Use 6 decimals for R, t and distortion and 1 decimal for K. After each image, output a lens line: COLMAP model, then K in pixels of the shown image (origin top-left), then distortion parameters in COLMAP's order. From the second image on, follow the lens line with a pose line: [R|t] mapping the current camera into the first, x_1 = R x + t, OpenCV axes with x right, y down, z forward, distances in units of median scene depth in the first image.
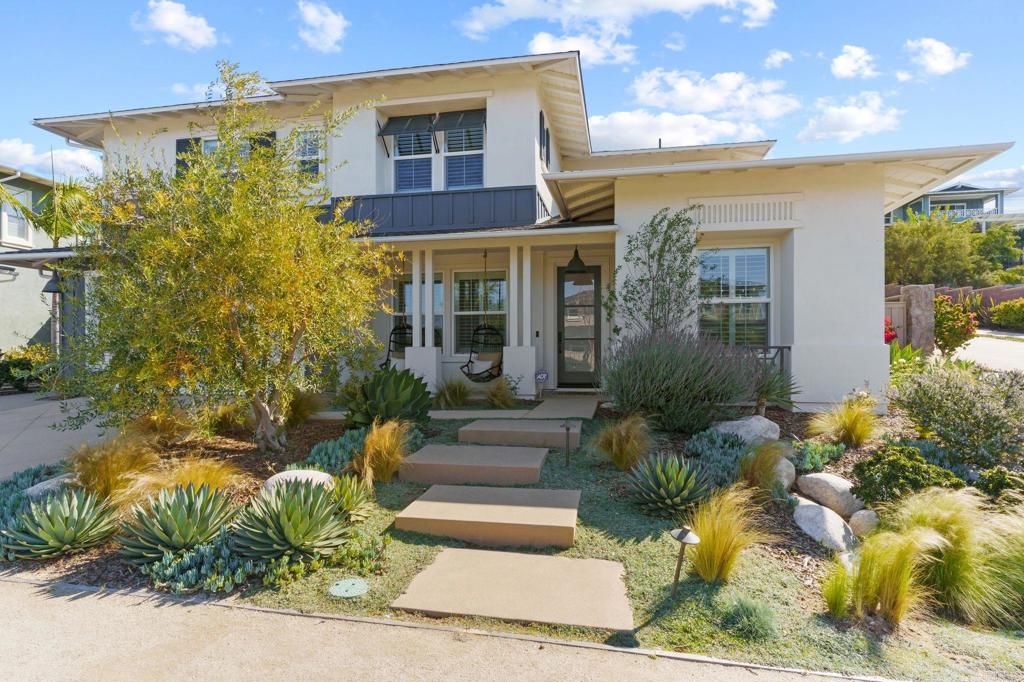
lens RADIAL K [[554.0, 0, 511.2], [0, 554.0, 351.7], [0, 0, 1]] dist [-0.004405, 0.000247]
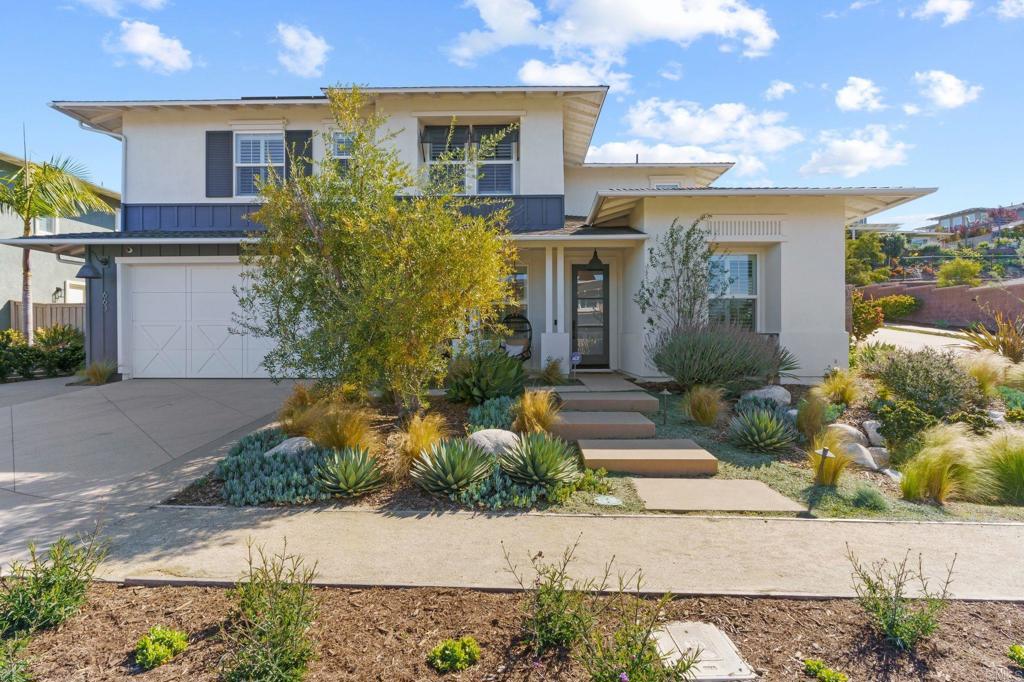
lens RADIAL K [[546.6, 0, 512.0], [0, 546.6, 341.0], [0, 0, 1]] dist [-0.005729, -0.000069]
pose [[0.984970, -0.000409, 0.172724, -0.267278], [-0.000370, 0.999990, 0.004479, 0.002189], [-0.172724, -0.004475, 0.984960, -0.119833]]
